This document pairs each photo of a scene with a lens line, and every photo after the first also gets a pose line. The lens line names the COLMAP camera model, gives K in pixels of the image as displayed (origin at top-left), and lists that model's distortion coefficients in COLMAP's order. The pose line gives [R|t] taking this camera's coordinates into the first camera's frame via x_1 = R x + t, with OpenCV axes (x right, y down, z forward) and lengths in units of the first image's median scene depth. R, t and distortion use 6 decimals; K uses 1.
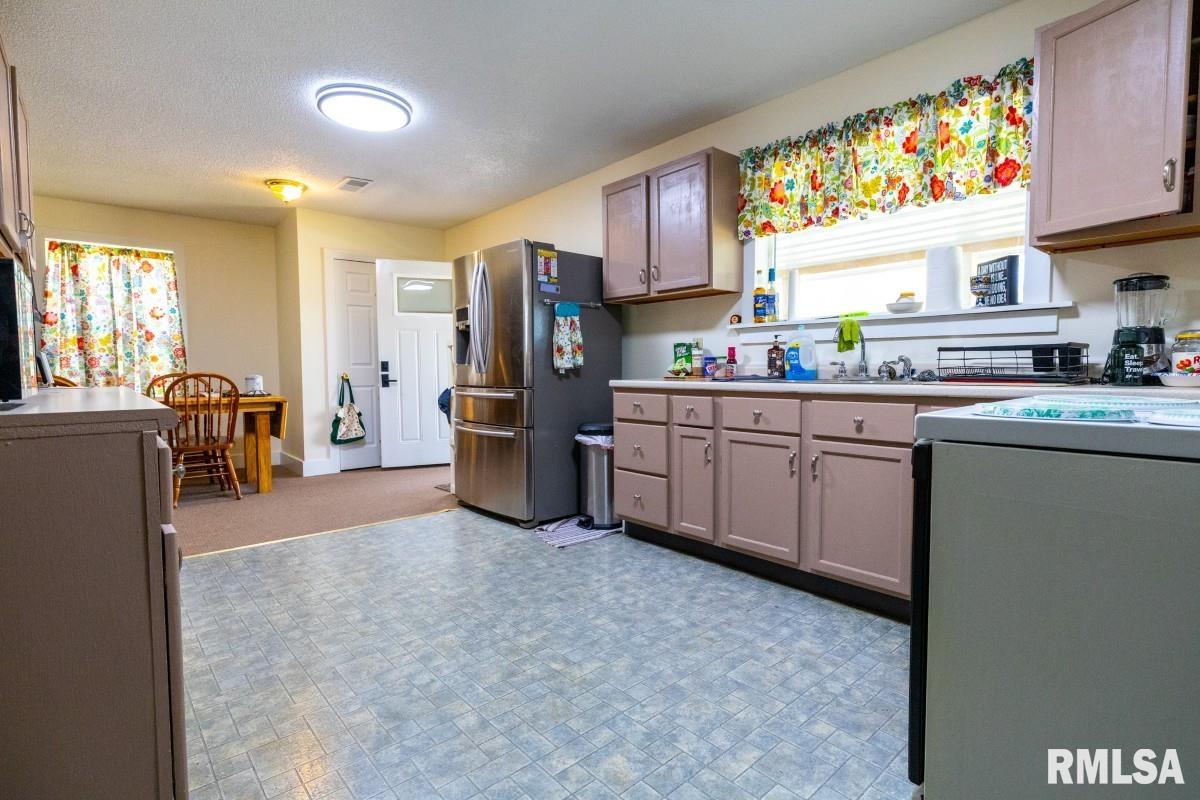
lens RADIAL K [[578.4, 0, 600.3], [0, 578.4, 397.1], [0, 0, 1]] dist [-0.004592, 0.001846]
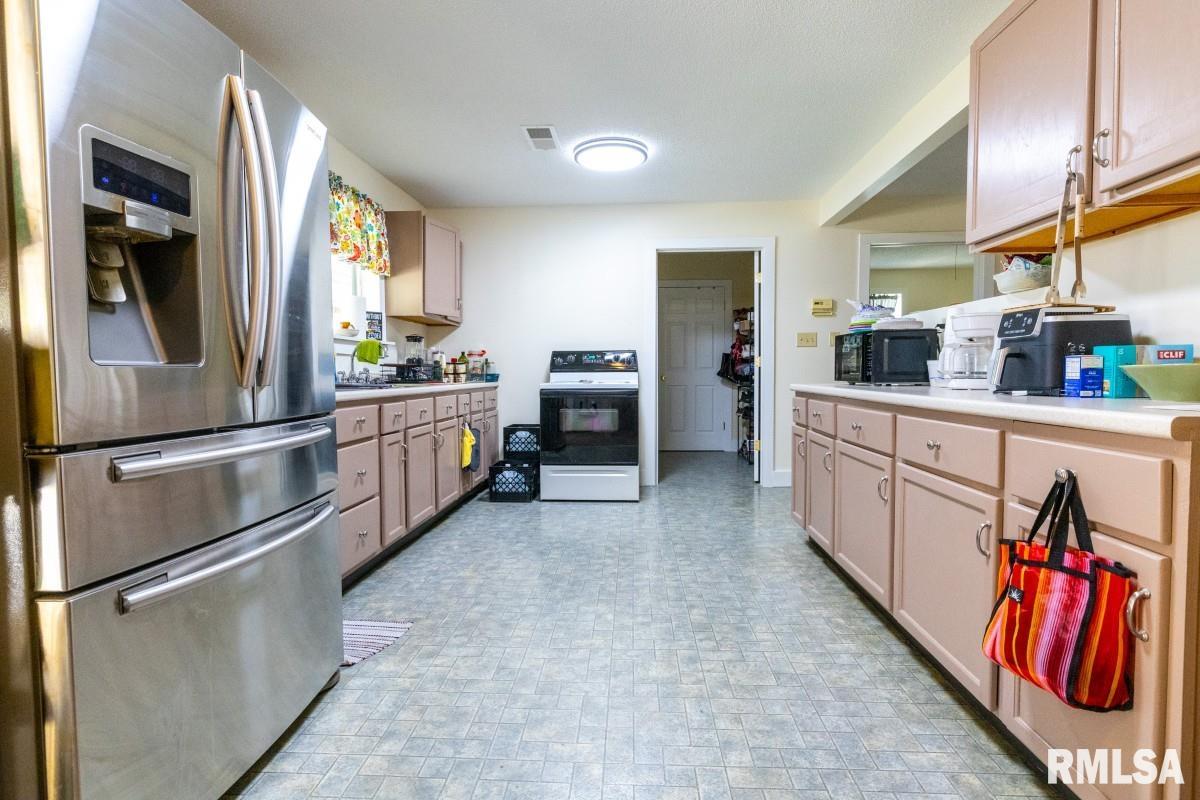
lens RADIAL K [[578.4, 0, 599.3], [0, 578.4, 399.5], [0, 0, 1]] dist [-0.004592, 0.001846]
pose [[-0.709257, -0.020581, 0.704649, -0.913792], [0.045156, 0.996195, 0.074548, -0.075503], [-0.703502, 0.084693, -0.705629, 1.631784]]
